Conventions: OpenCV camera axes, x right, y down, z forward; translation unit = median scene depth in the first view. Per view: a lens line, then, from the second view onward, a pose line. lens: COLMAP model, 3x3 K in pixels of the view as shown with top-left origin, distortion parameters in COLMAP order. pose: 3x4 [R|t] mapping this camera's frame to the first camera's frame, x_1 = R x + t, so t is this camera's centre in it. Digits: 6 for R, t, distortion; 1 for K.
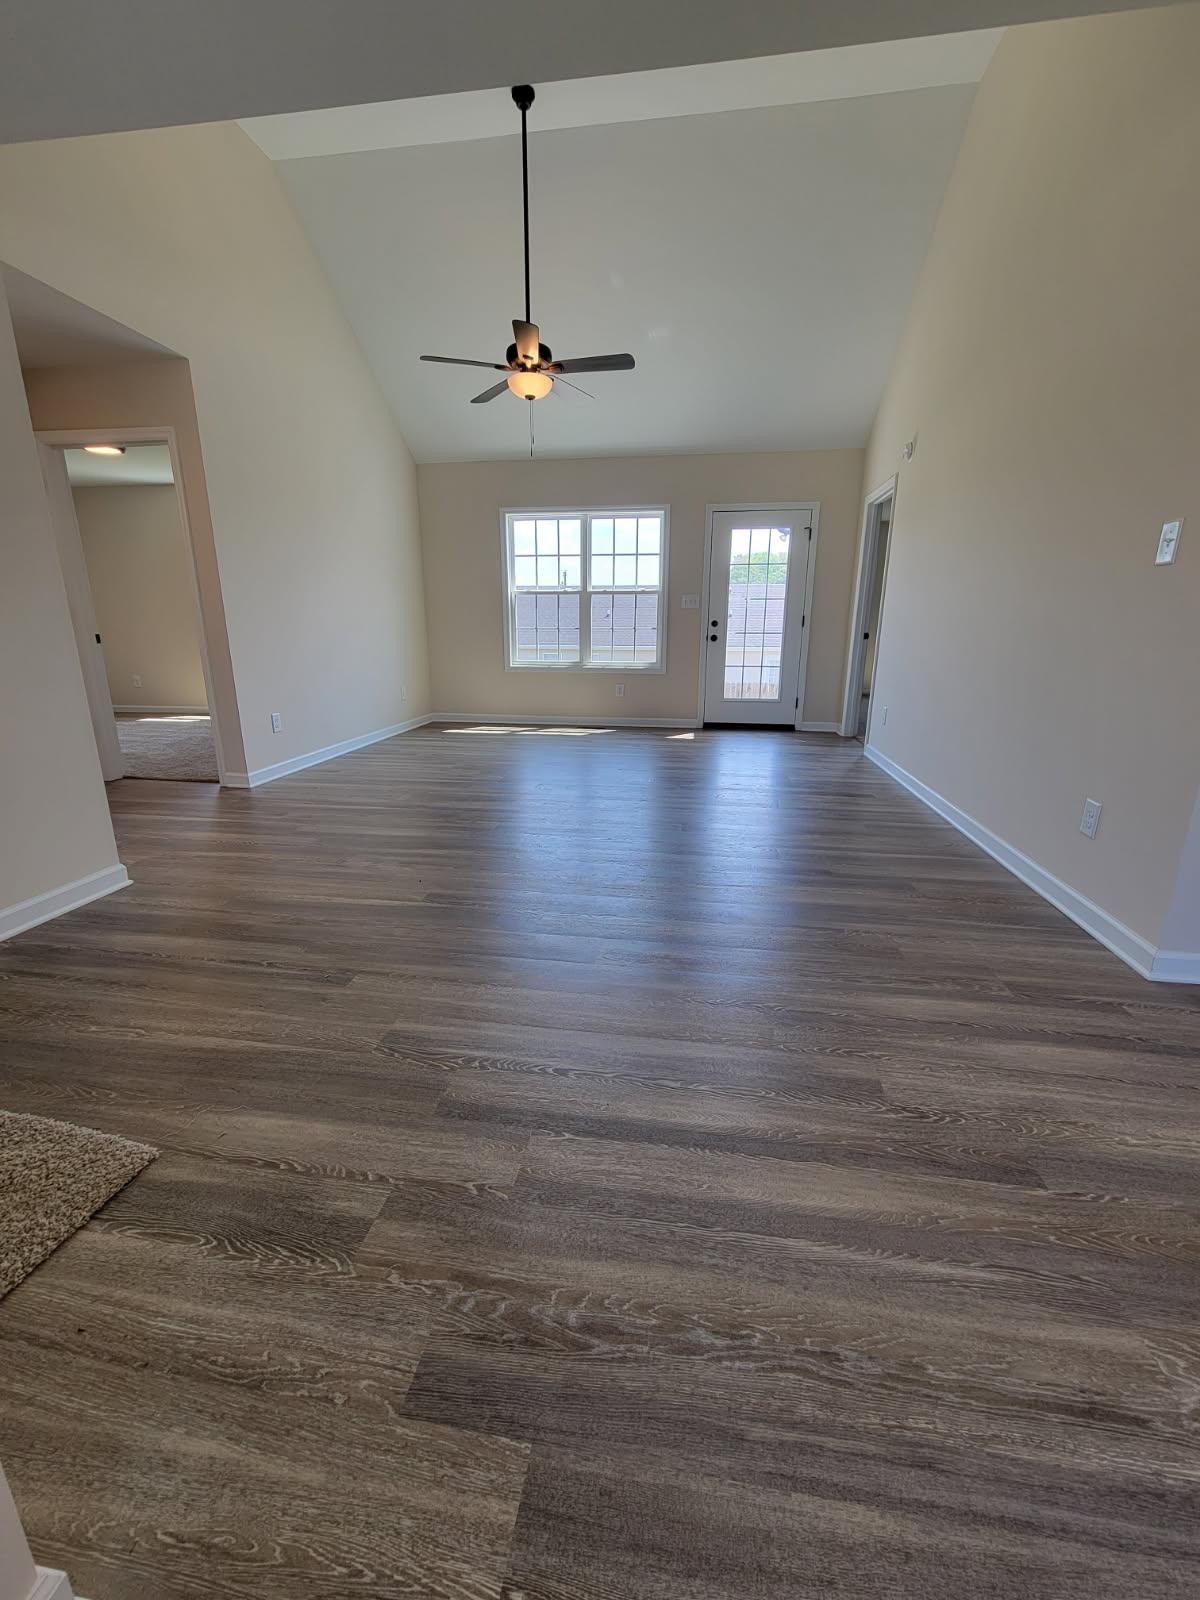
lens RADIAL K [[653.7, 0, 596.2], [0, 653.7, 796.7], [0, 0, 1]] dist [0.007563, -0.004657]
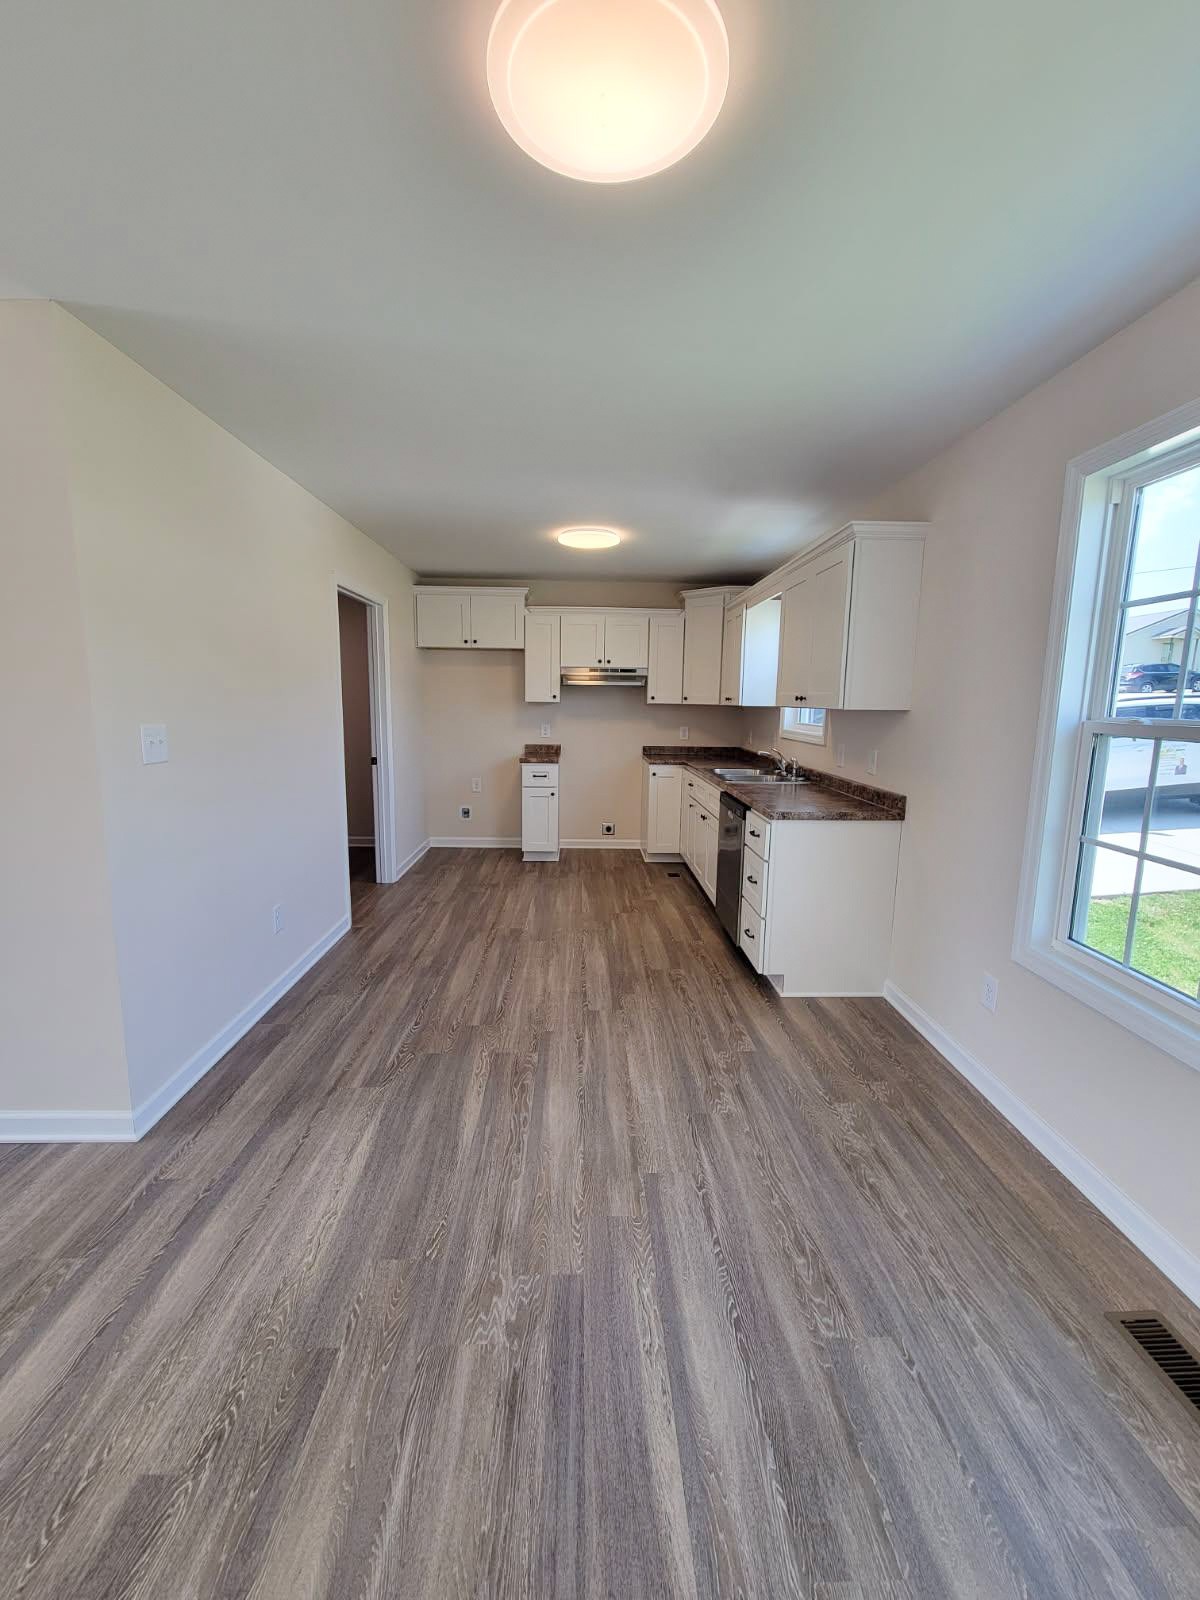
lens RADIAL K [[653.7, 0, 596.2], [0, 653.7, 796.7], [0, 0, 1]] dist [0.007563, -0.004657]
pose [[-0.176921, -0.149200, 0.972851, -0.325492], [0.235906, 0.953202, 0.189088, -0.384853], [-0.955535, 0.262954, -0.133444, 0.399394]]
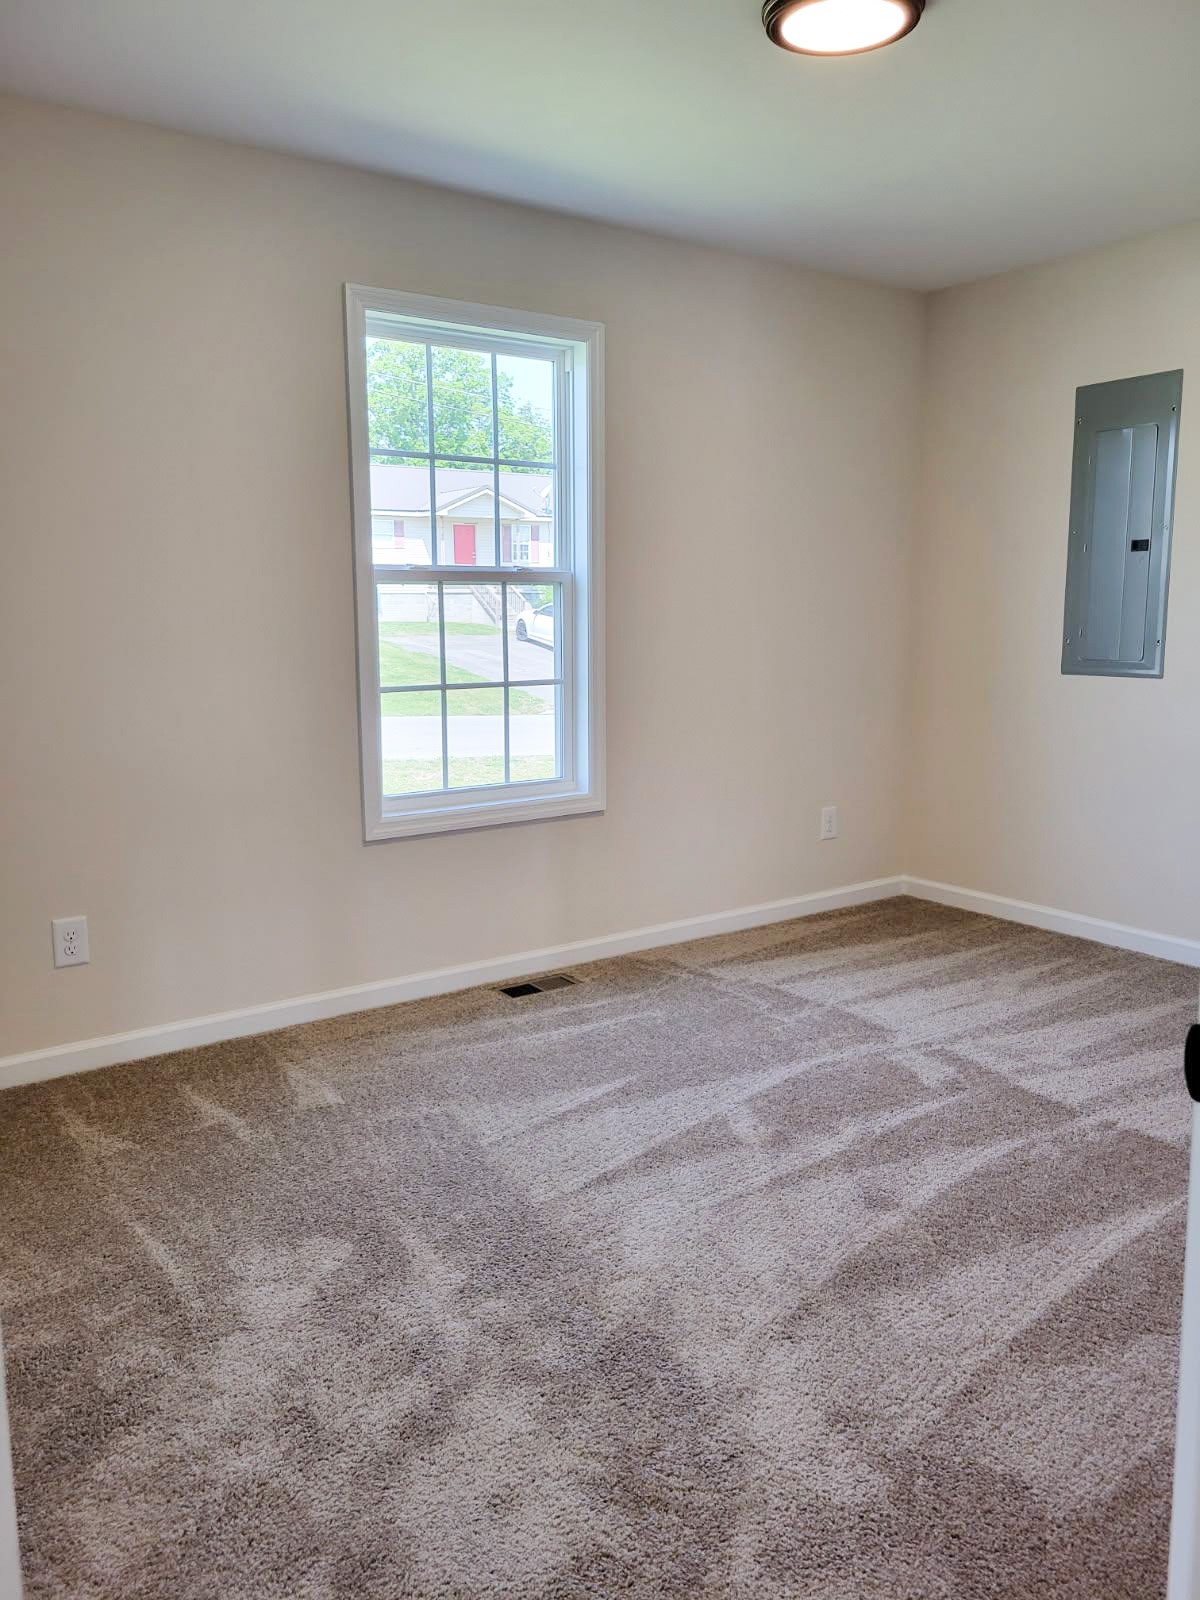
lens RADIAL K [[1215.2, 0, 605.7], [0, 1215.2, 767.7], [0, 0, 1]] dist [0.028935, -0.004527]
pose [[-0.711832, 0.101075, -0.695039, 2.396954], [-0.190101, 0.924927, 0.329200, -0.576801], [0.676134, 0.366463, -0.639177, 1.286042]]
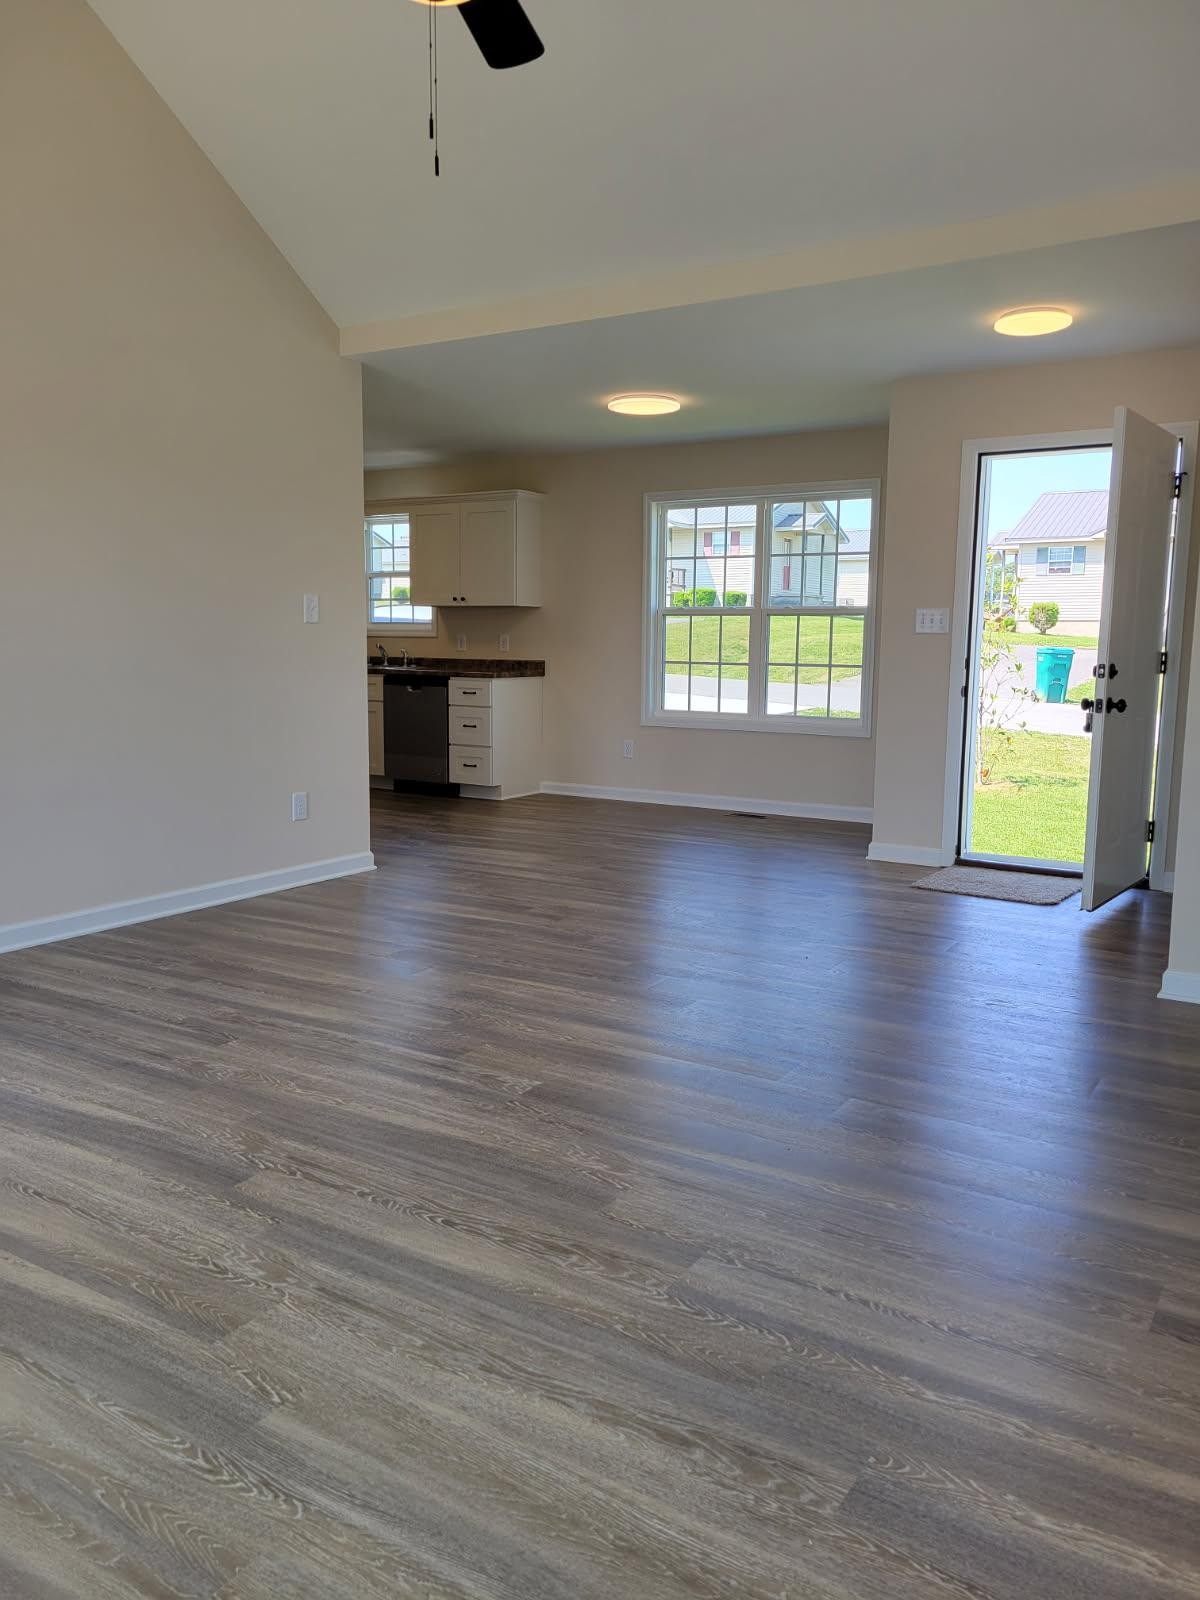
lens RADIAL K [[1206.9, 0, 600.0], [0, 1206.9, 800.0], [0, 0, 1]] dist [0.039014, -0.004584]
pose [[-0.916249, -0.065106, 0.395285, -1.241315], [0.089429, 0.928566, 0.360232, -1.316224], [-0.390501, 0.365412, -0.844975, 4.626745]]
